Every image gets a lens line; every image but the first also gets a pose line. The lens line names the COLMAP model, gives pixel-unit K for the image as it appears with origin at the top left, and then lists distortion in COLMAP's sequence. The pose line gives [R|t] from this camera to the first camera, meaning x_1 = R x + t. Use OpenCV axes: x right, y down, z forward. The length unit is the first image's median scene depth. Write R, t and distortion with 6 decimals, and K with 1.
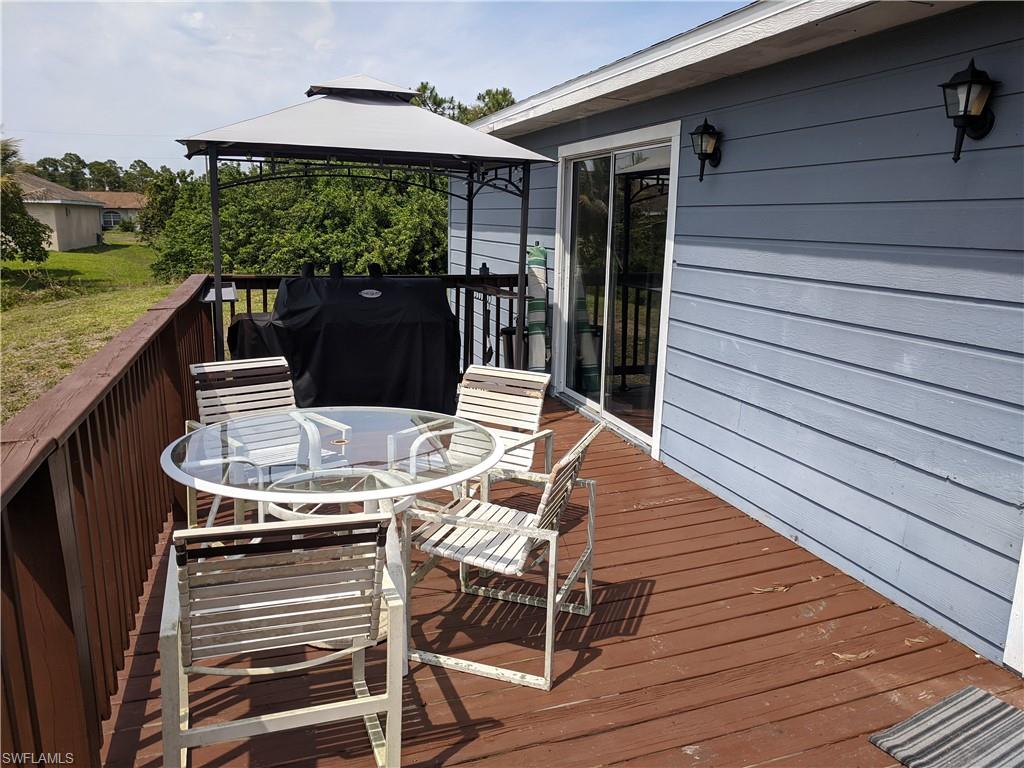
lens RADIAL K [[771.8, 0, 517.6], [0, 771.8, 382.3], [0, 0, 1]] dist [0.002395, 0.017390]
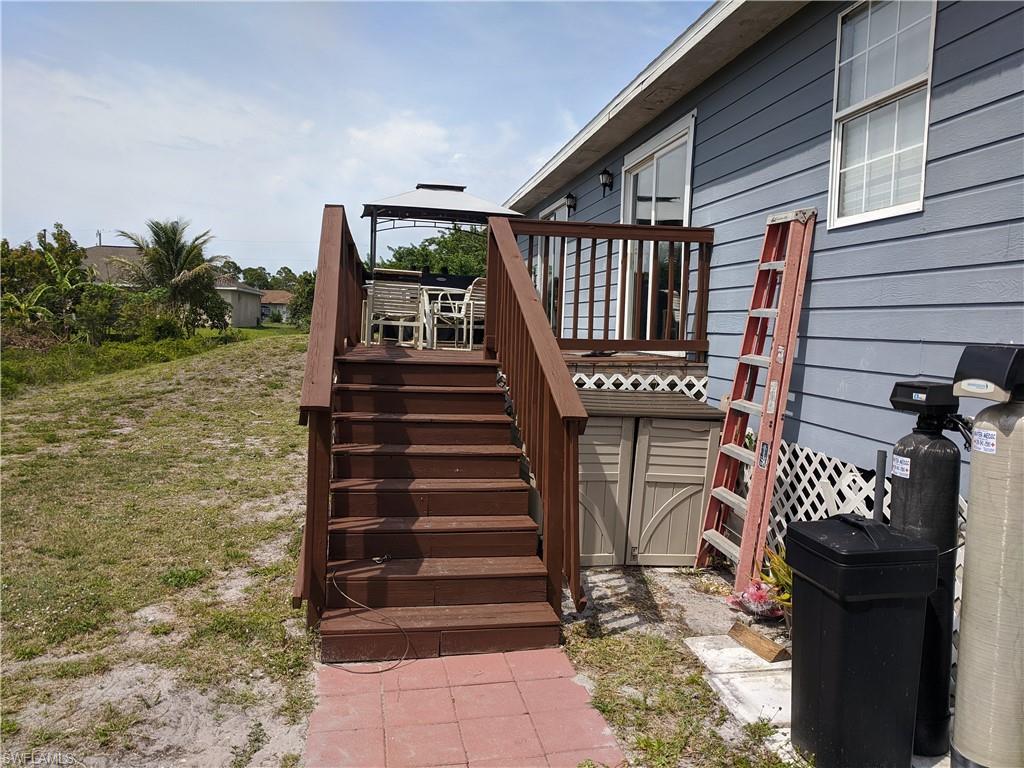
lens RADIAL K [[771.8, 0, 504.8], [0, 771.8, 388.0], [0, 0, 1]] dist [0.002395, 0.017390]
pose [[0.986692, 0.024649, -0.160719, 0.066323], [-0.044643, 0.991525, -0.122003, 0.086624], [0.156350, 0.127554, 0.979431, -0.200324]]
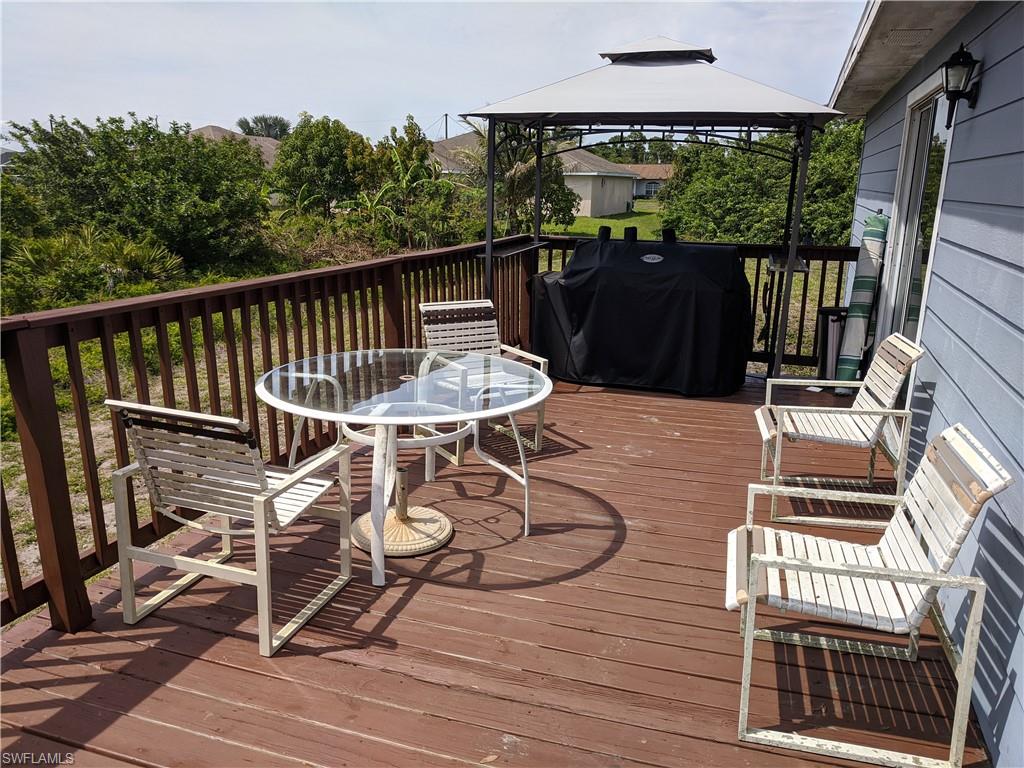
lens RADIAL K [[771.8, 0, 513.1], [0, 771.8, 383.4], [0, 0, 1]] dist [0.002395, 0.017390]
pose [[0.788222, 0.150060, -0.596815, 0.059217], [-0.127134, 0.988600, 0.080660, -0.002678], [0.602115, 0.012298, 0.798315, 0.019594]]
